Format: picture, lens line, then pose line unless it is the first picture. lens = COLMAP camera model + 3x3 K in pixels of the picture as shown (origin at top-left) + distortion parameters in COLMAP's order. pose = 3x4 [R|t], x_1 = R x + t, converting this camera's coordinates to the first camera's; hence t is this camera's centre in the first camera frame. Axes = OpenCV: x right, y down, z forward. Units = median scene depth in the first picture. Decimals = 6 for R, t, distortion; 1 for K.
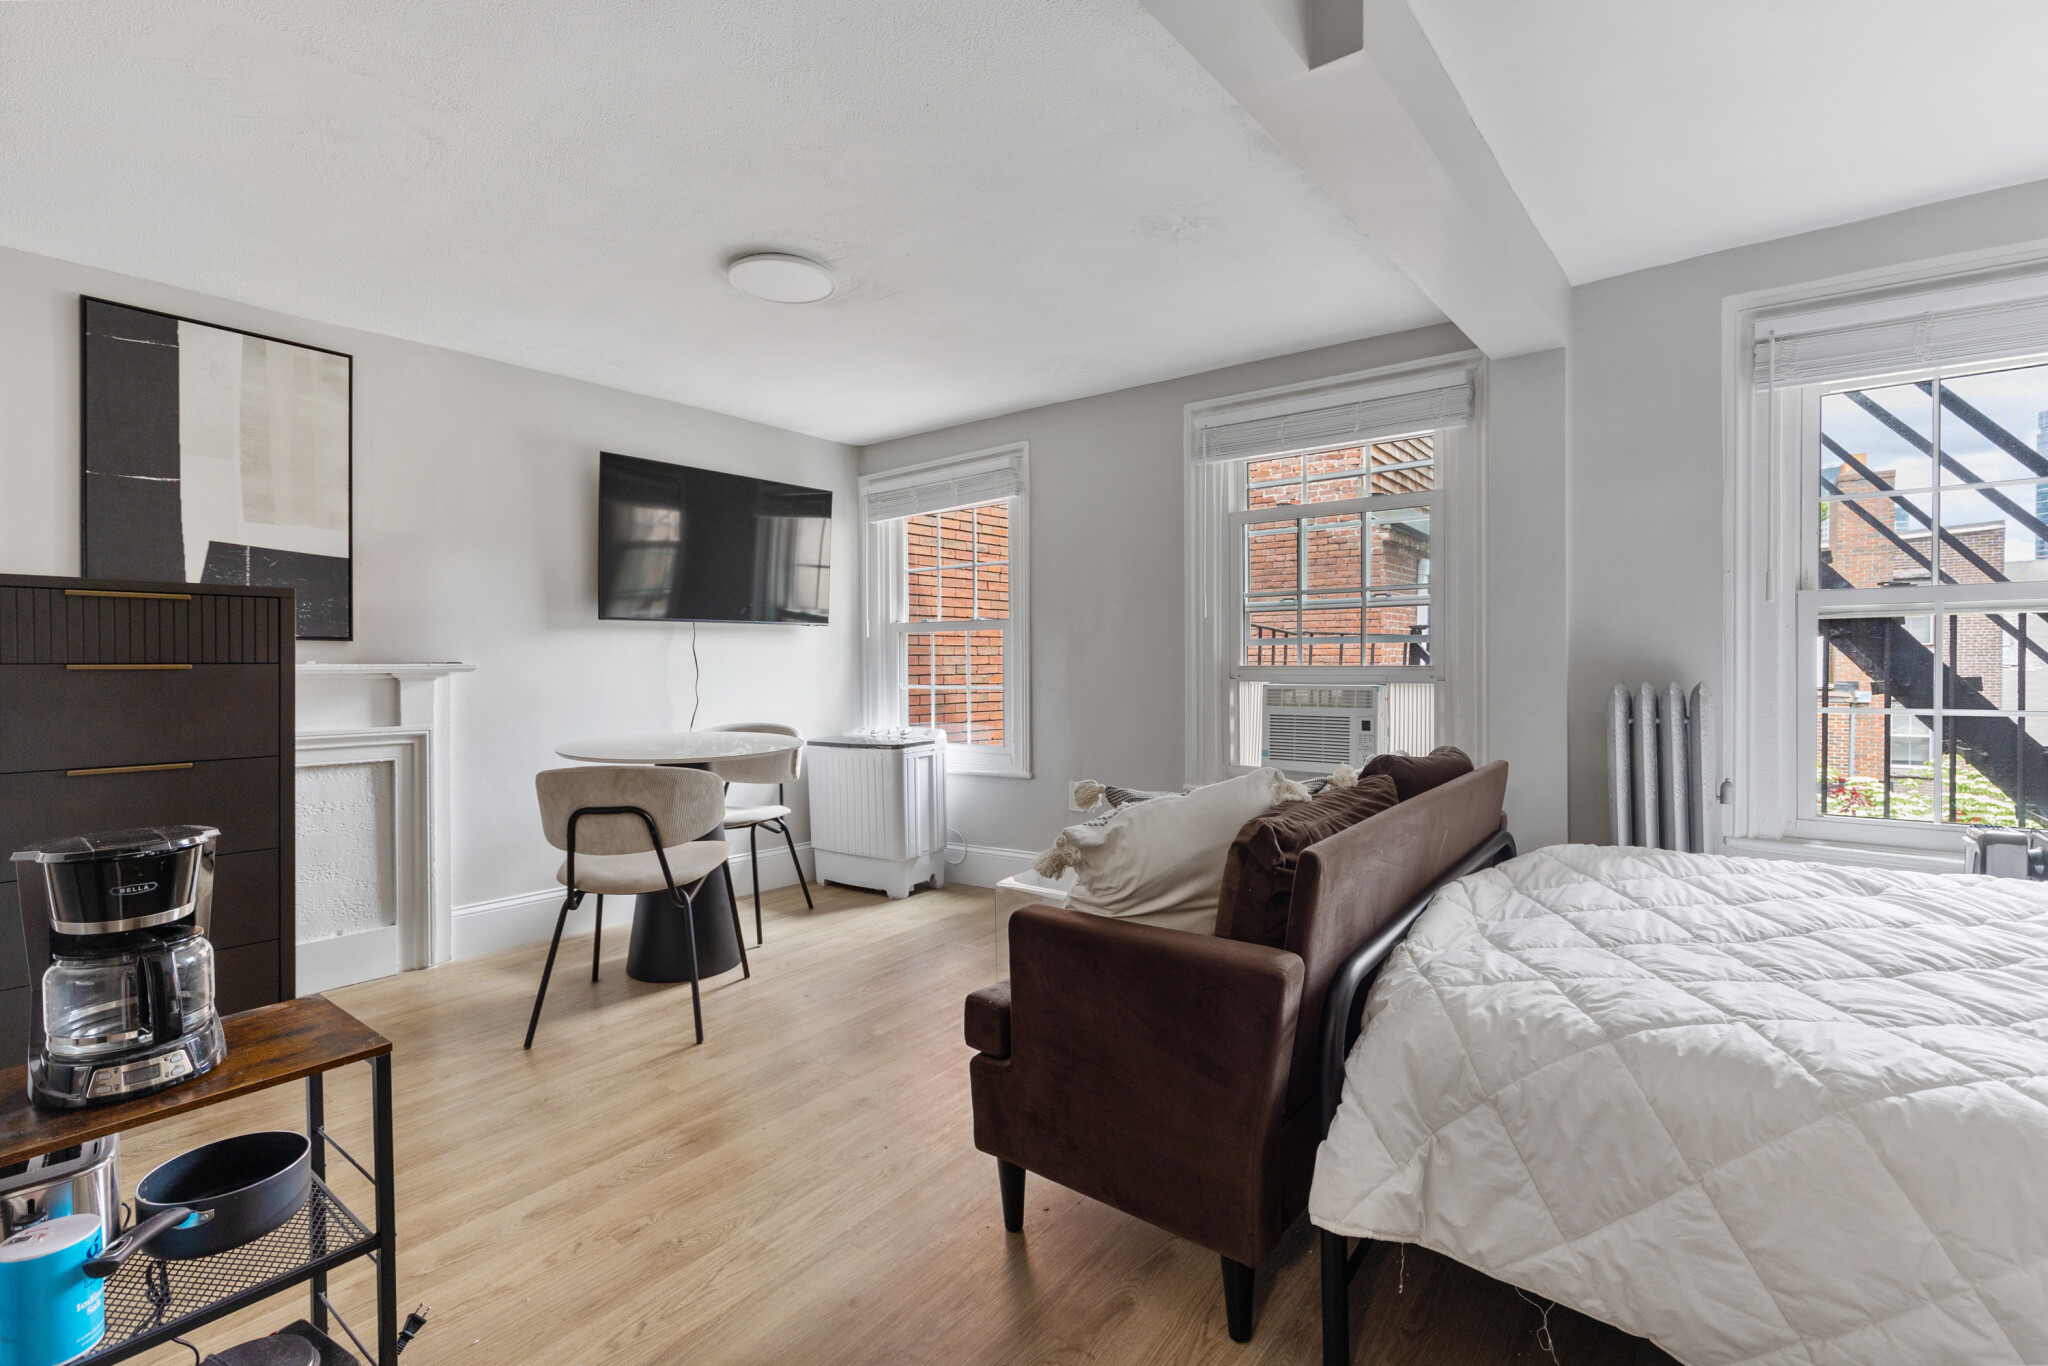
lens RADIAL K [[927.1, 0, 1024.0], [0, 927.1, 683.0], [0, 0, 1]] dist [-0.002456, -0.000436]
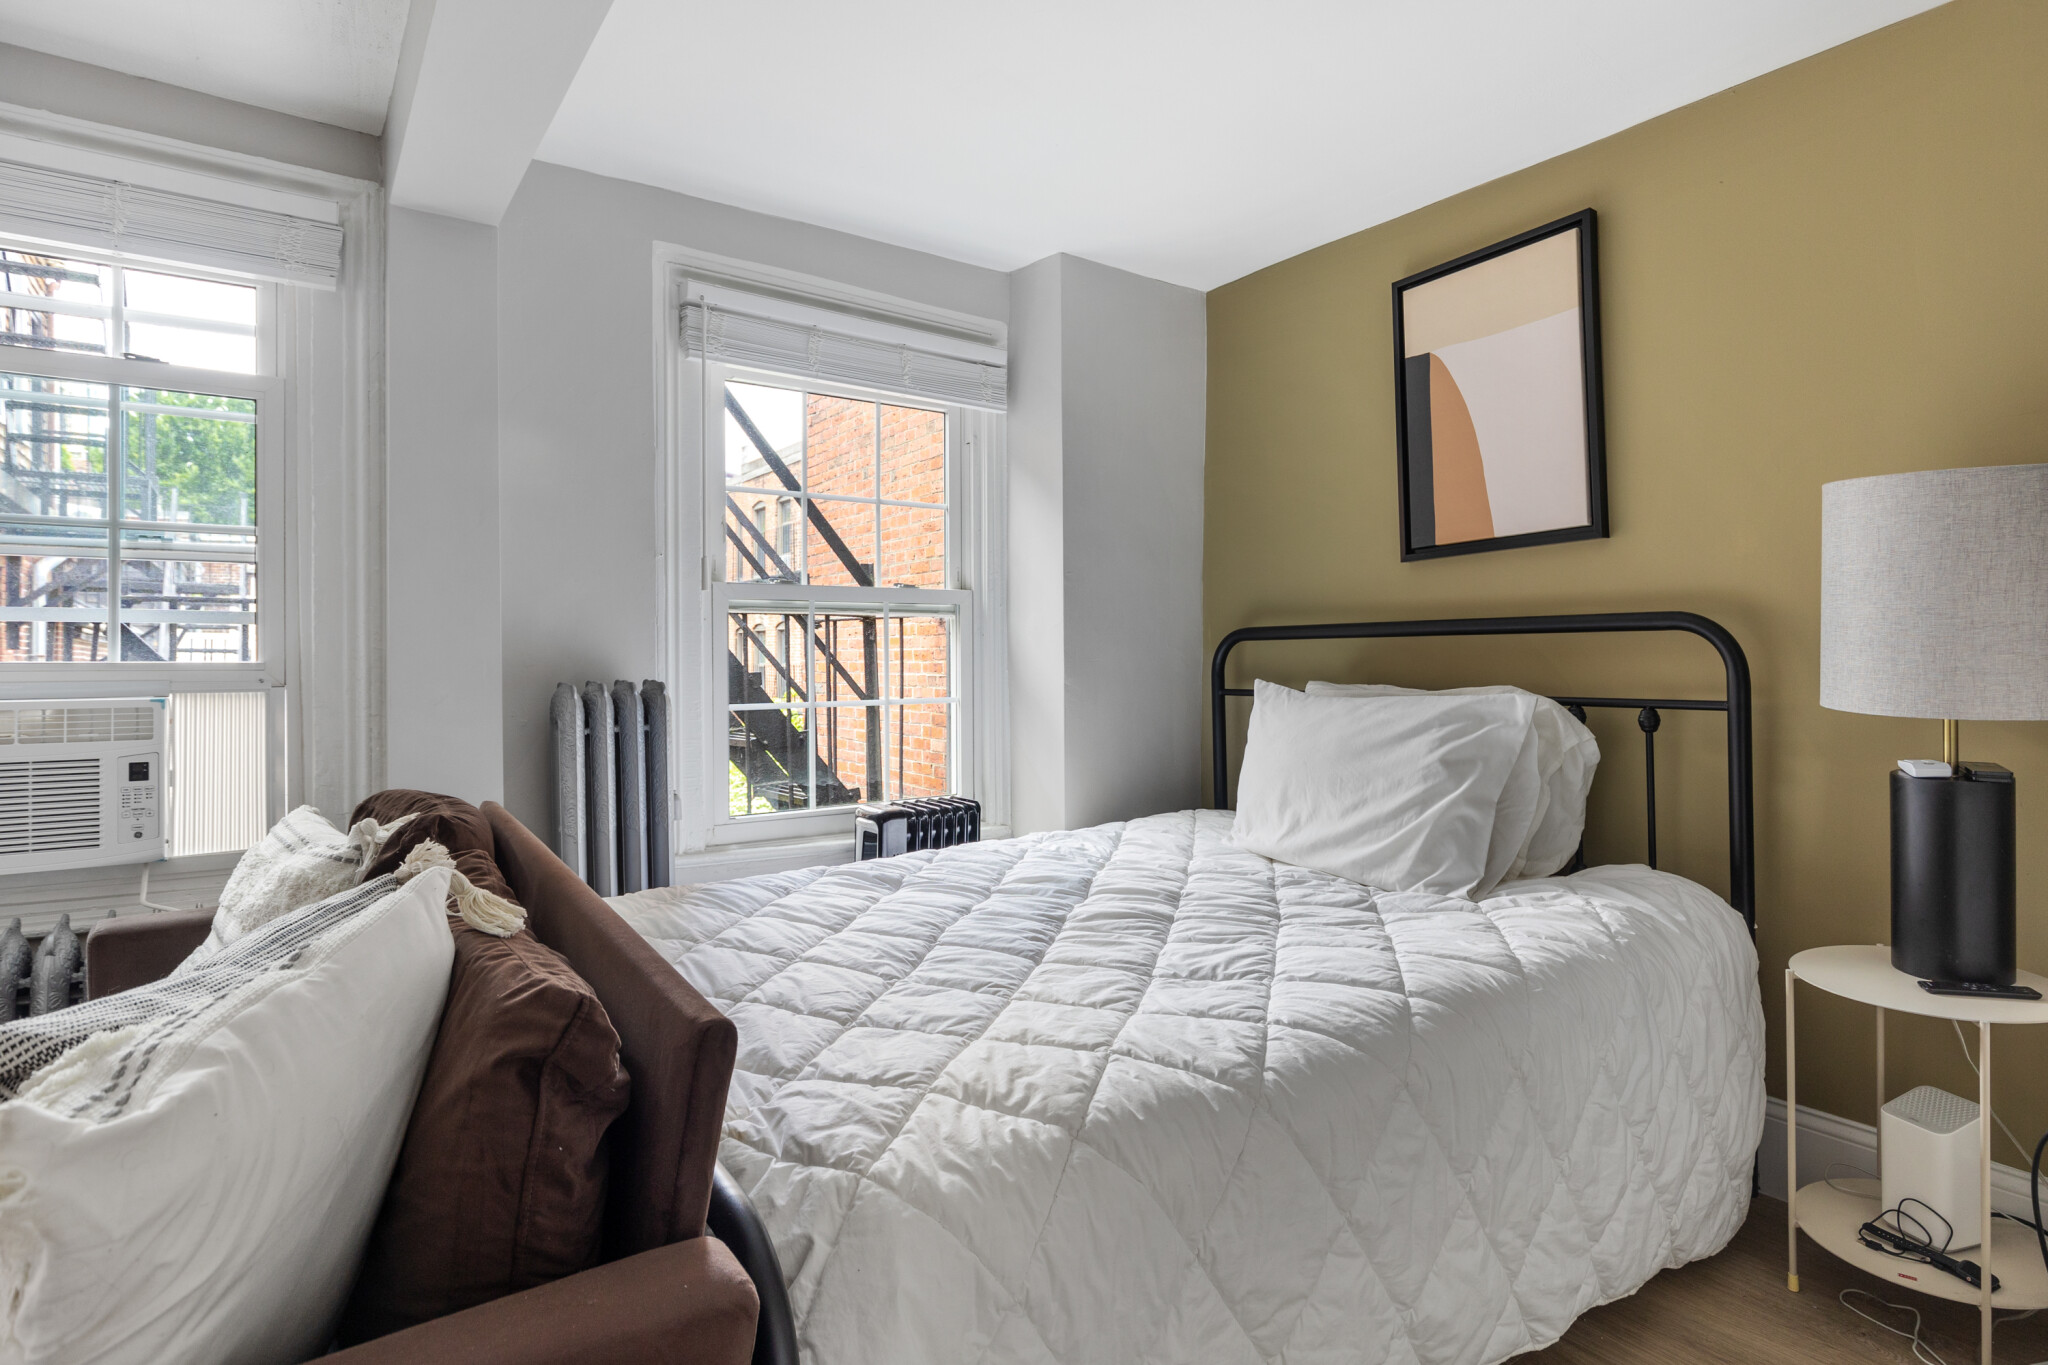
lens RADIAL K [[1078.5, 0, 1026.8], [0, 1078.5, 656.8], [0, 0, 1]] dist [-0.004159, -0.000394]
pose [[0.283963, 0.008014, 0.958802, -0.093912], [0.023893, 0.999595, -0.015431, 0.000355], [-0.958537, 0.027290, 0.283657, 0.307369]]
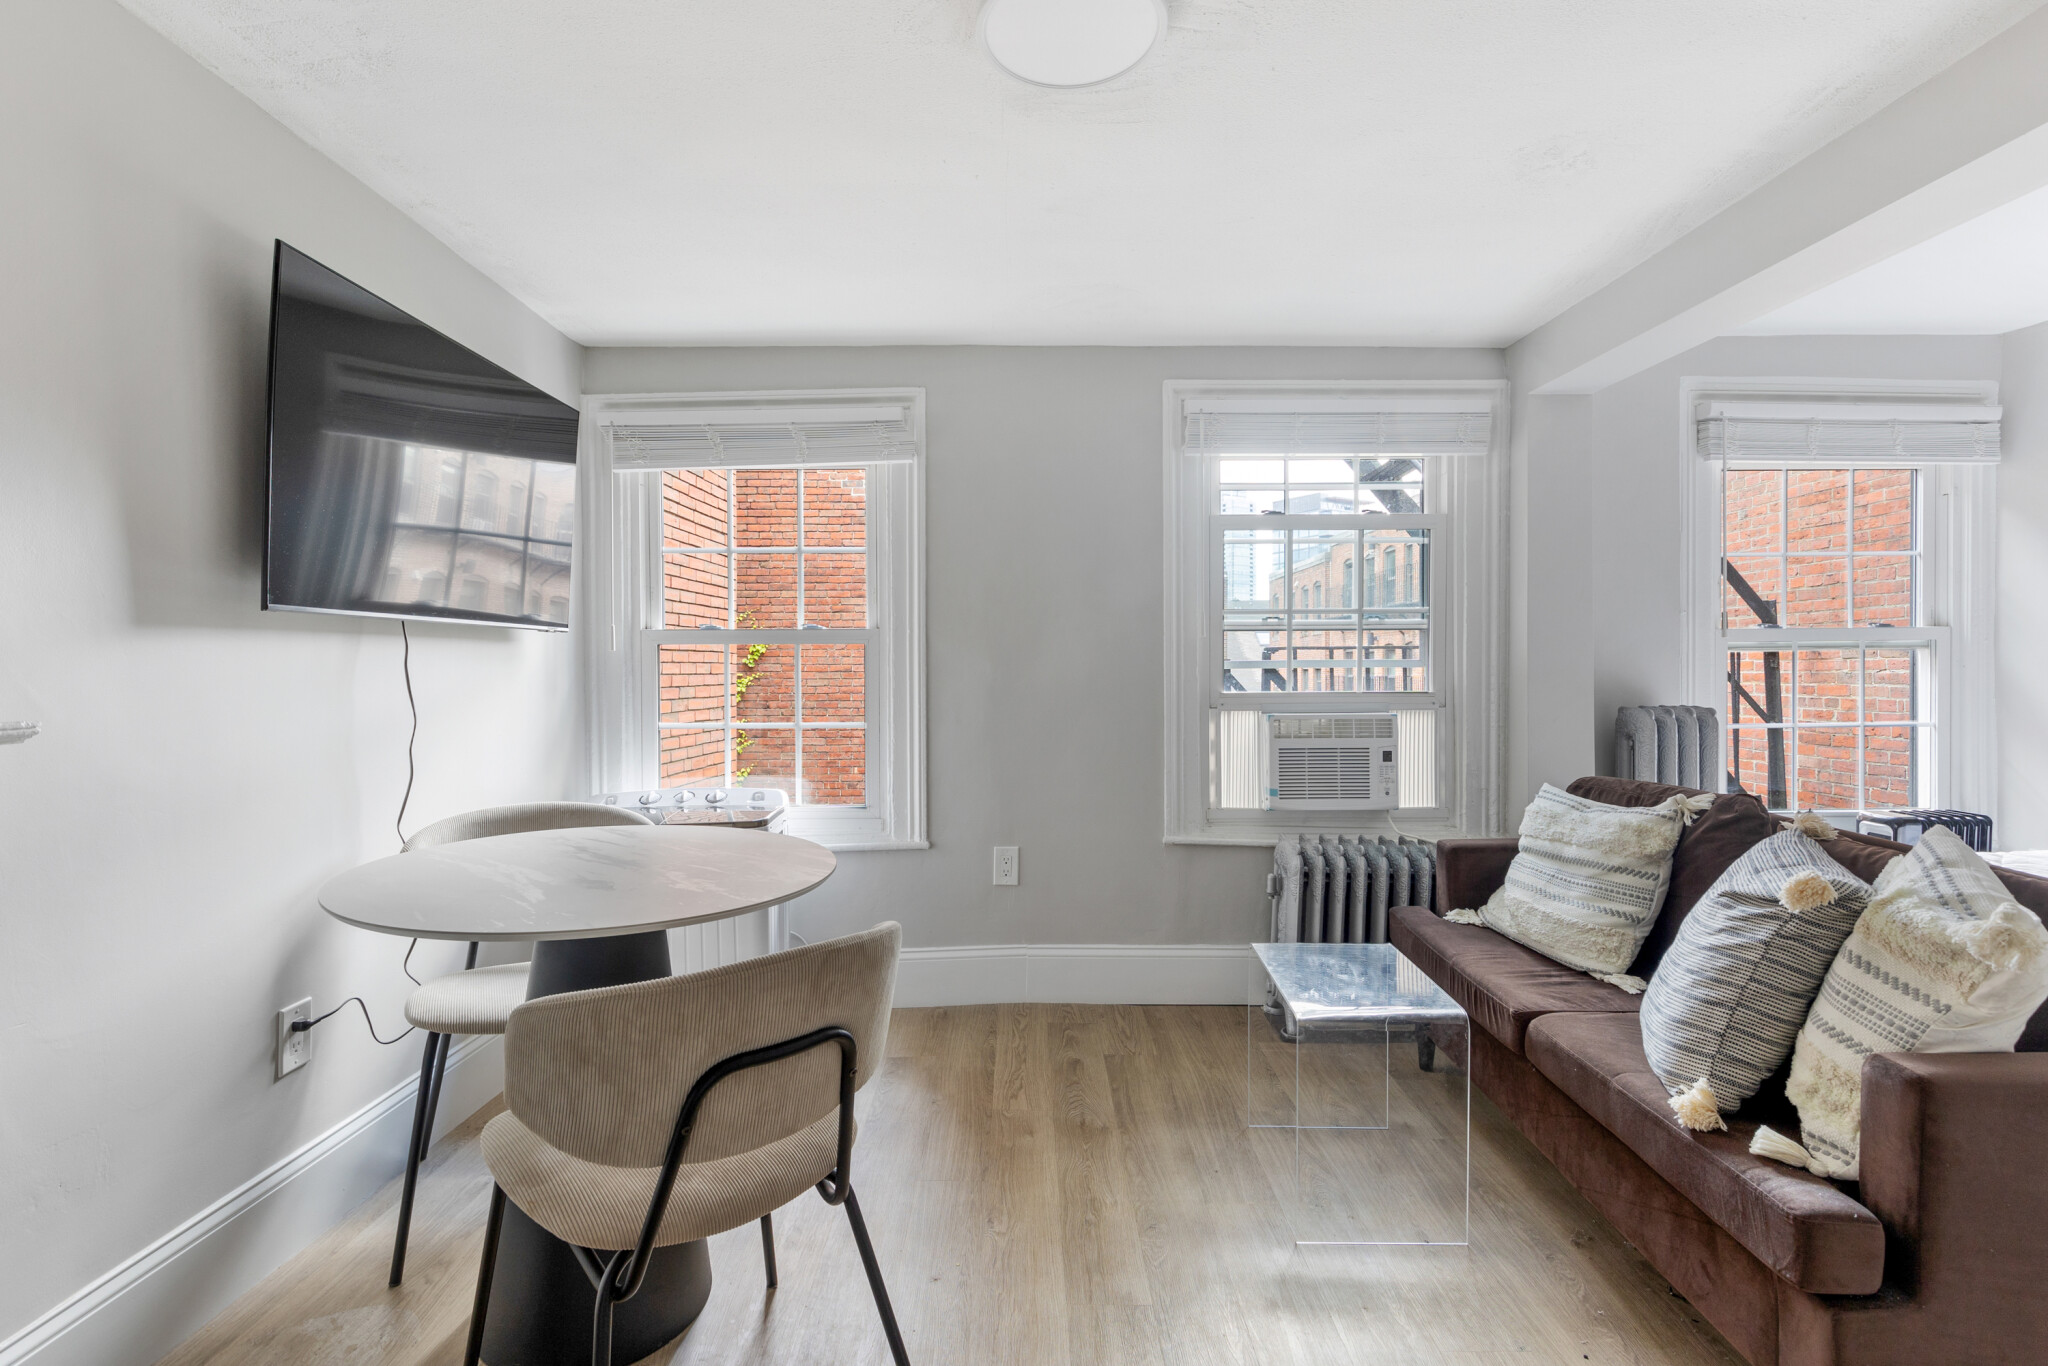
lens RADIAL K [[951.5, 0, 1024.0], [0, 951.5, 683.0], [0, 0, 1]] dist [-0.001442, -0.000714]
pose [[0.782703, -0.005533, 0.622370, -0.517102], [0.015453, 0.999825, -0.010545, -0.023694], [-0.622203, 0.017871, 0.782652, 0.467076]]
